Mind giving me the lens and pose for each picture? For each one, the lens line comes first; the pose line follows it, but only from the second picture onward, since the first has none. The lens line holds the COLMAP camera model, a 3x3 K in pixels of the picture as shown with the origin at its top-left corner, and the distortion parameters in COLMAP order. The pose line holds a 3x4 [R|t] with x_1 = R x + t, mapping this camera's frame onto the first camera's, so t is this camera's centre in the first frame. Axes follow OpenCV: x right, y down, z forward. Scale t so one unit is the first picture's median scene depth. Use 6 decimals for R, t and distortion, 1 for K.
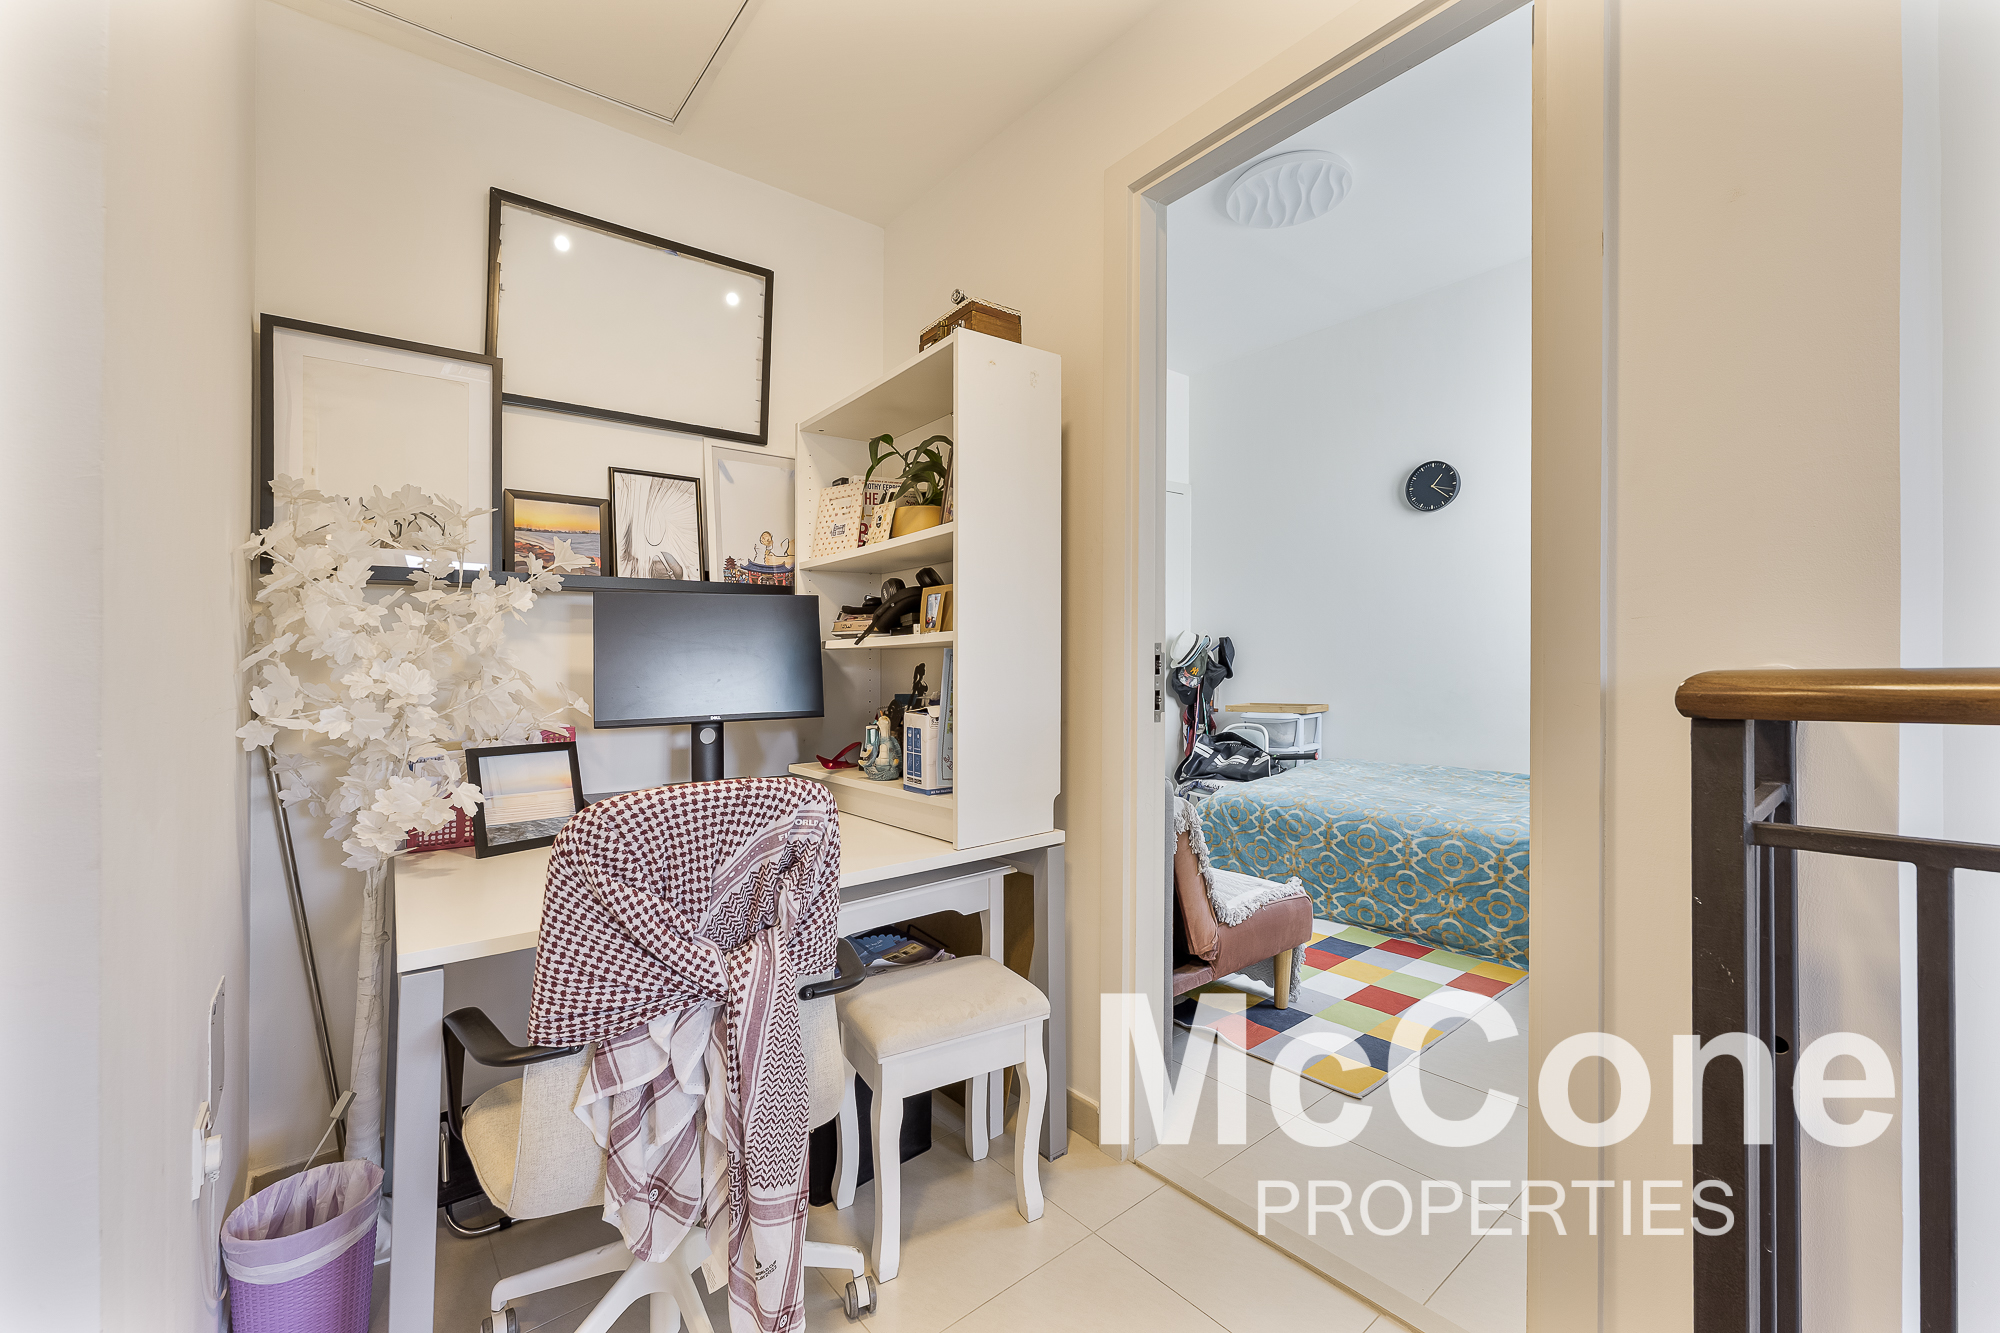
lens RADIAL K [[809.8, 0, 1000.1], [0, 809.8, 684.1], [0, 0, 1]] dist [-0.003427, -0.000201]
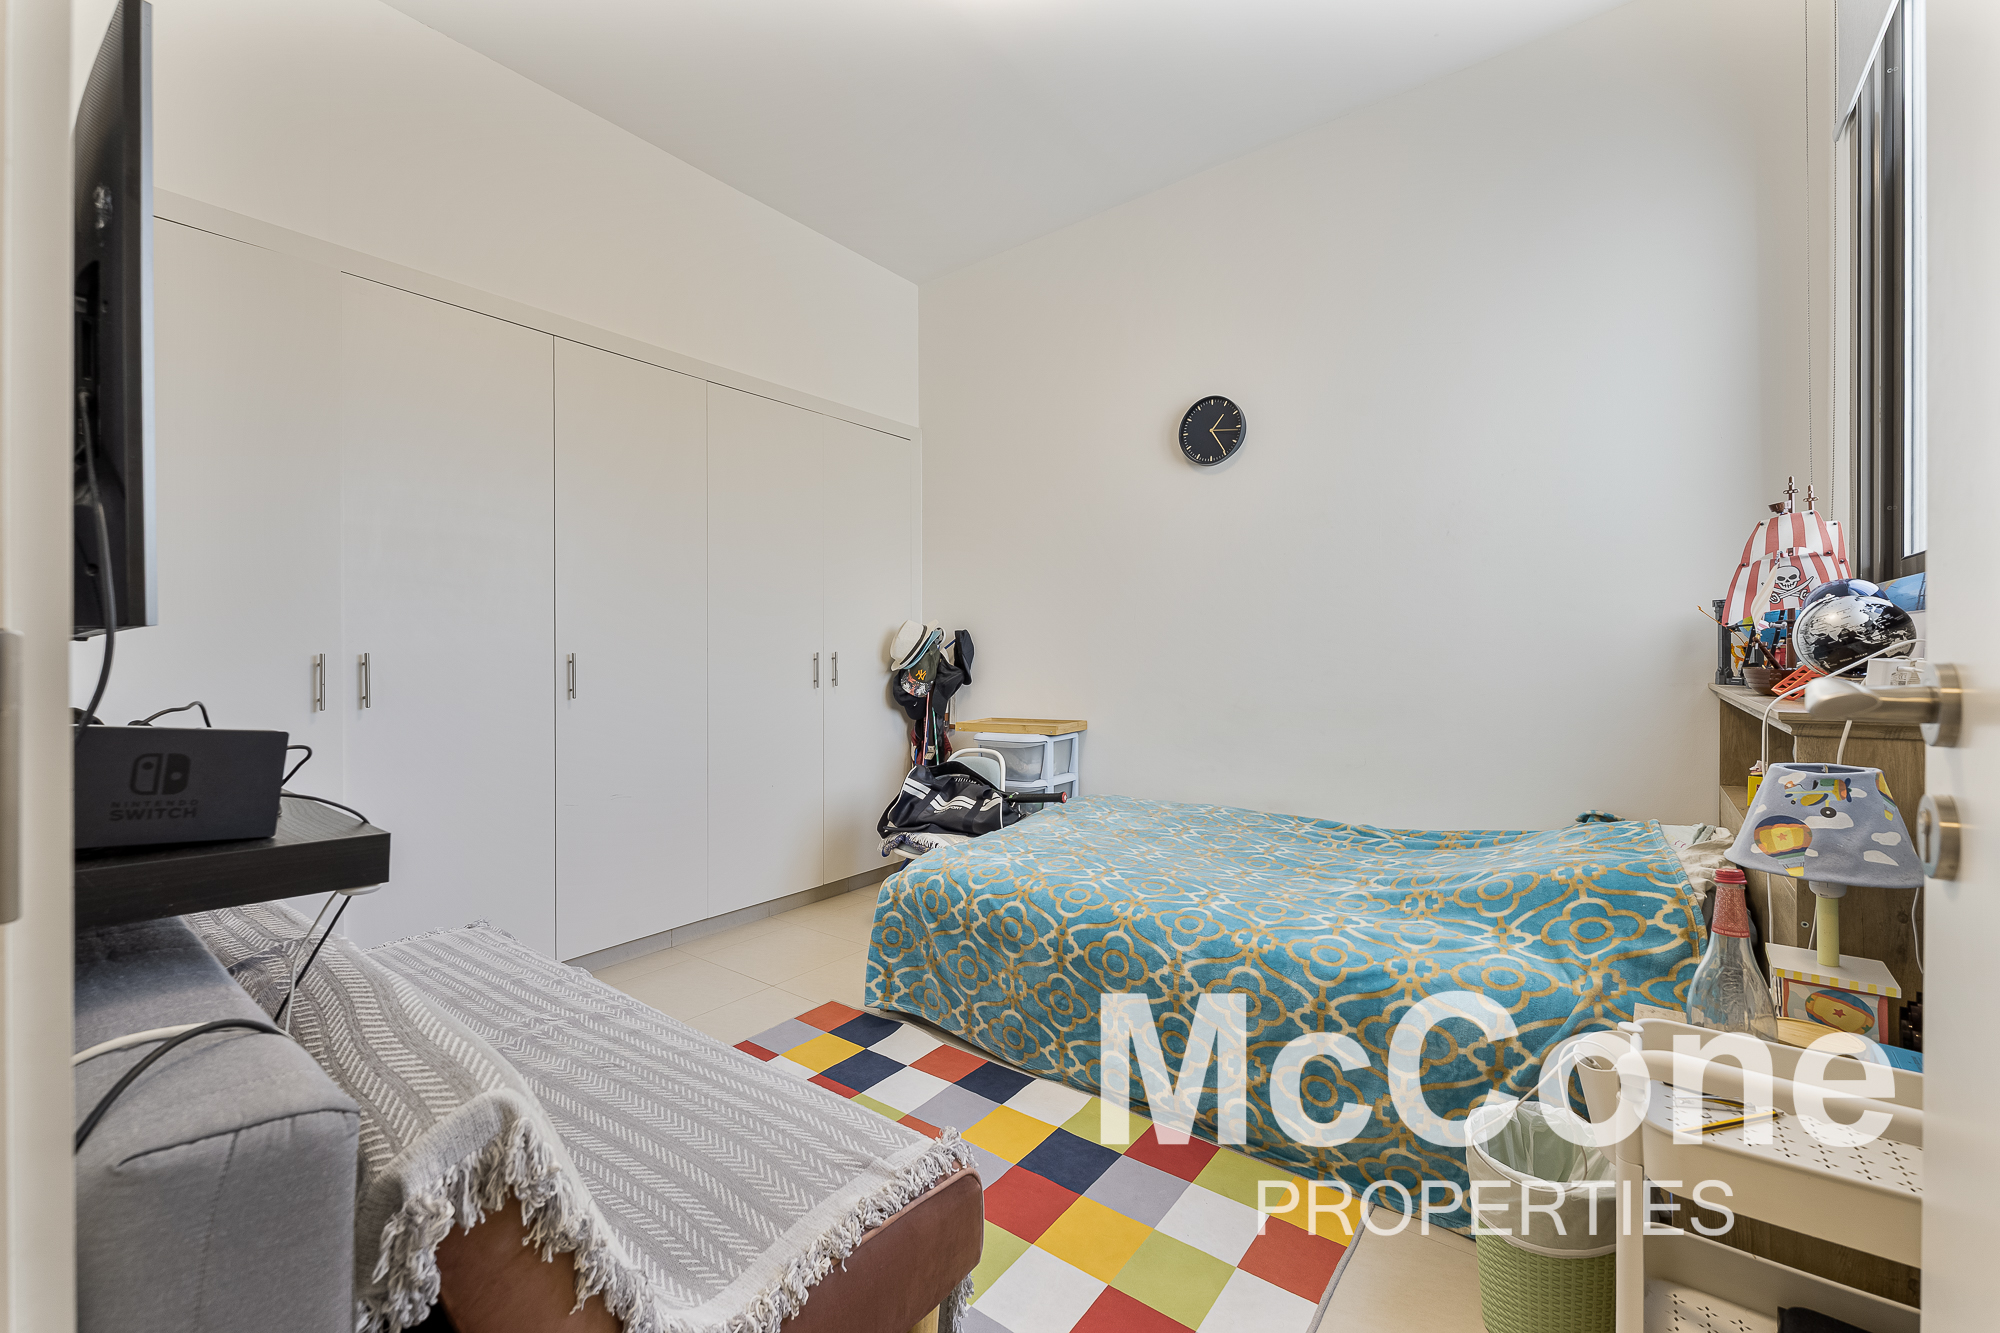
lens RADIAL K [[809.8, 0, 1005.6], [0, 809.8, 662.9], [0, 0, 1]] dist [-0.003427, -0.000201]
pose [[0.970965, 0.008650, 0.239065, 0.167732], [-0.002838, 0.999692, -0.024643, -0.011231], [-0.239204, 0.023249, 0.970691, 0.315496]]
